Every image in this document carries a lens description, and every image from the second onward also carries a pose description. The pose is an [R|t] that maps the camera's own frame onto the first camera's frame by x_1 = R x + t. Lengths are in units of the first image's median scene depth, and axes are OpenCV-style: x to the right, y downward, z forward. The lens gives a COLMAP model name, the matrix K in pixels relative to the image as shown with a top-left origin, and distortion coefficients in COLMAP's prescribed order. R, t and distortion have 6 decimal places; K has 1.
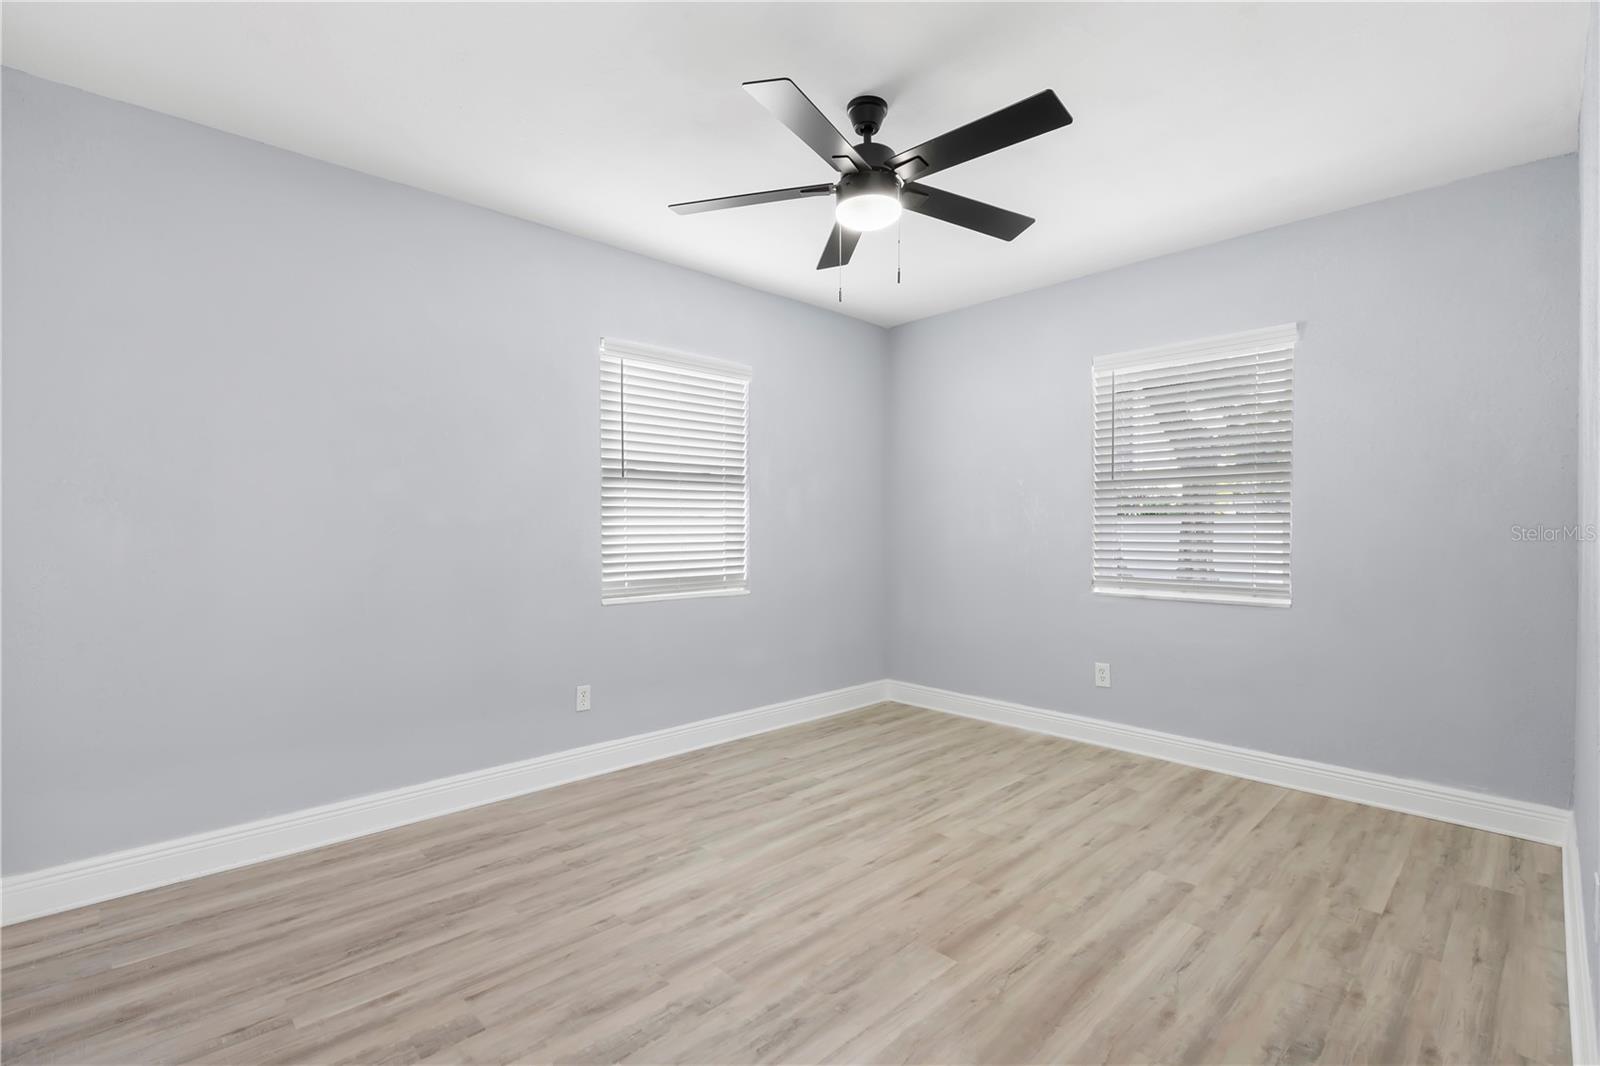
lens RADIAL K [[716.1, 0, 796.9], [0, 716.1, 509.3], [0, 0, 1]] dist [-0.007090, -0.000247]
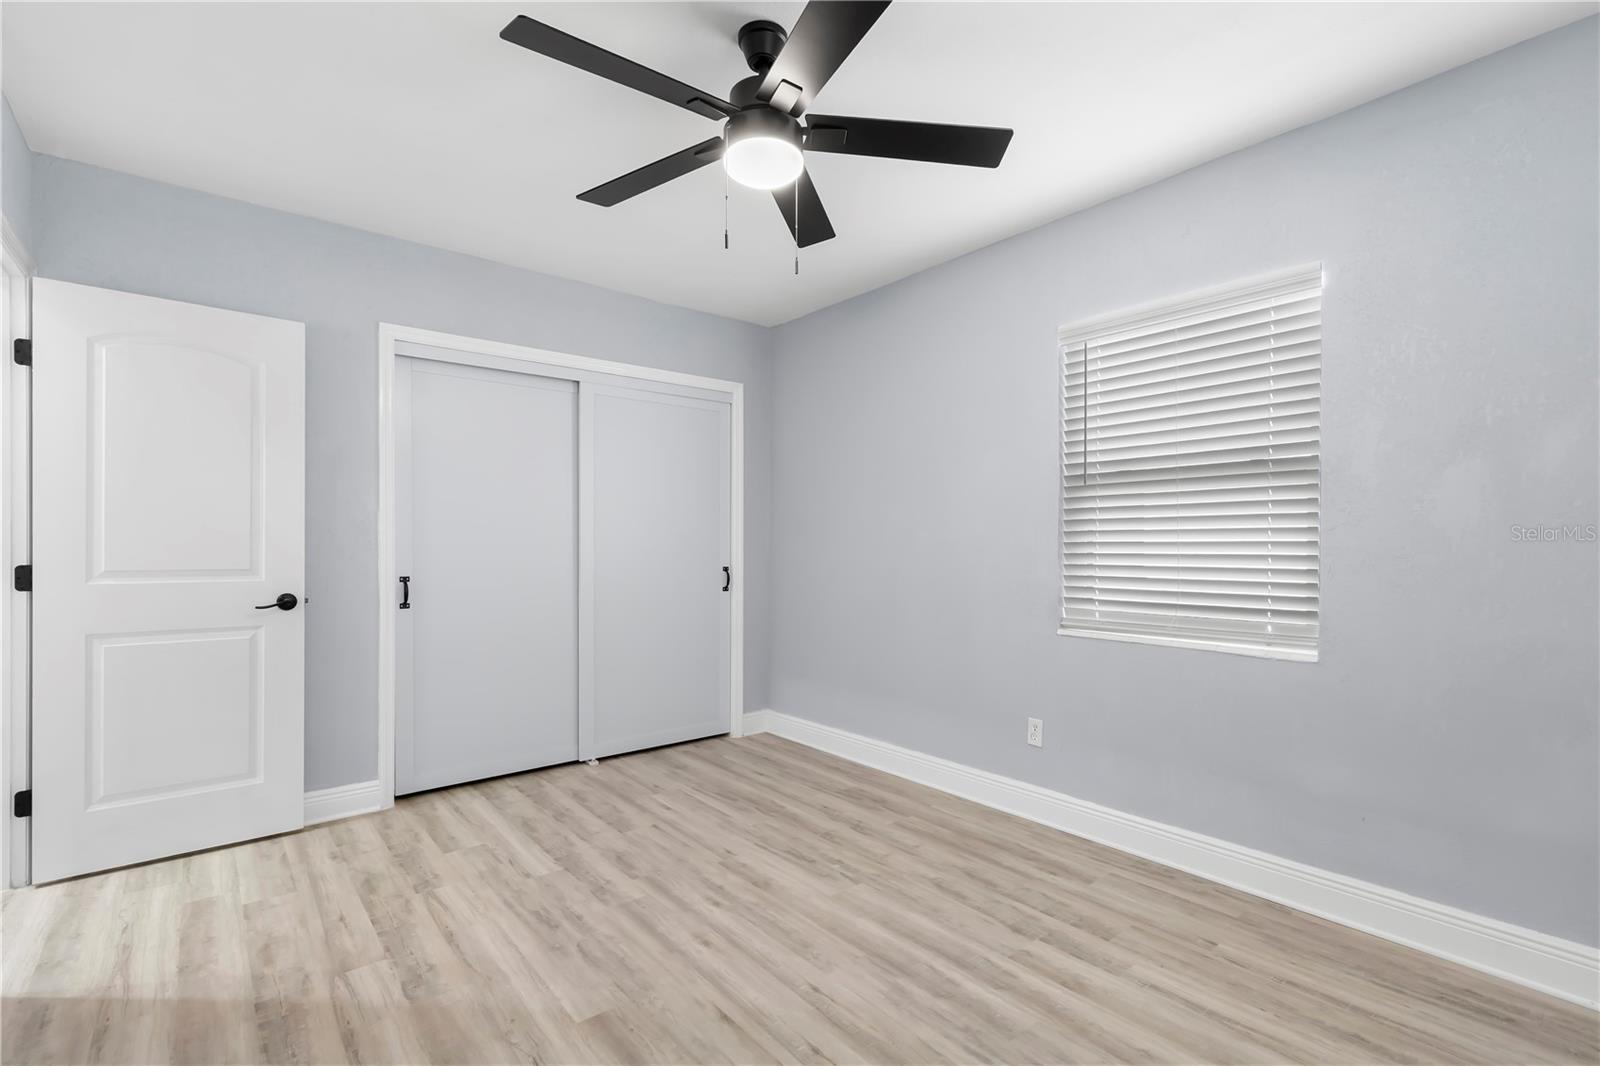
lens RADIAL K [[727.1, 0, 808.2], [0, 727.1, 522.7], [0, 0, 1]] dist [-0.000243, -0.000138]
pose [[-0.061788, -0.028192, -0.997691, 0.848864], [0.026682, 0.999197, -0.029887, 0.021755], [0.997733, -0.028467, -0.060987, 1.007921]]
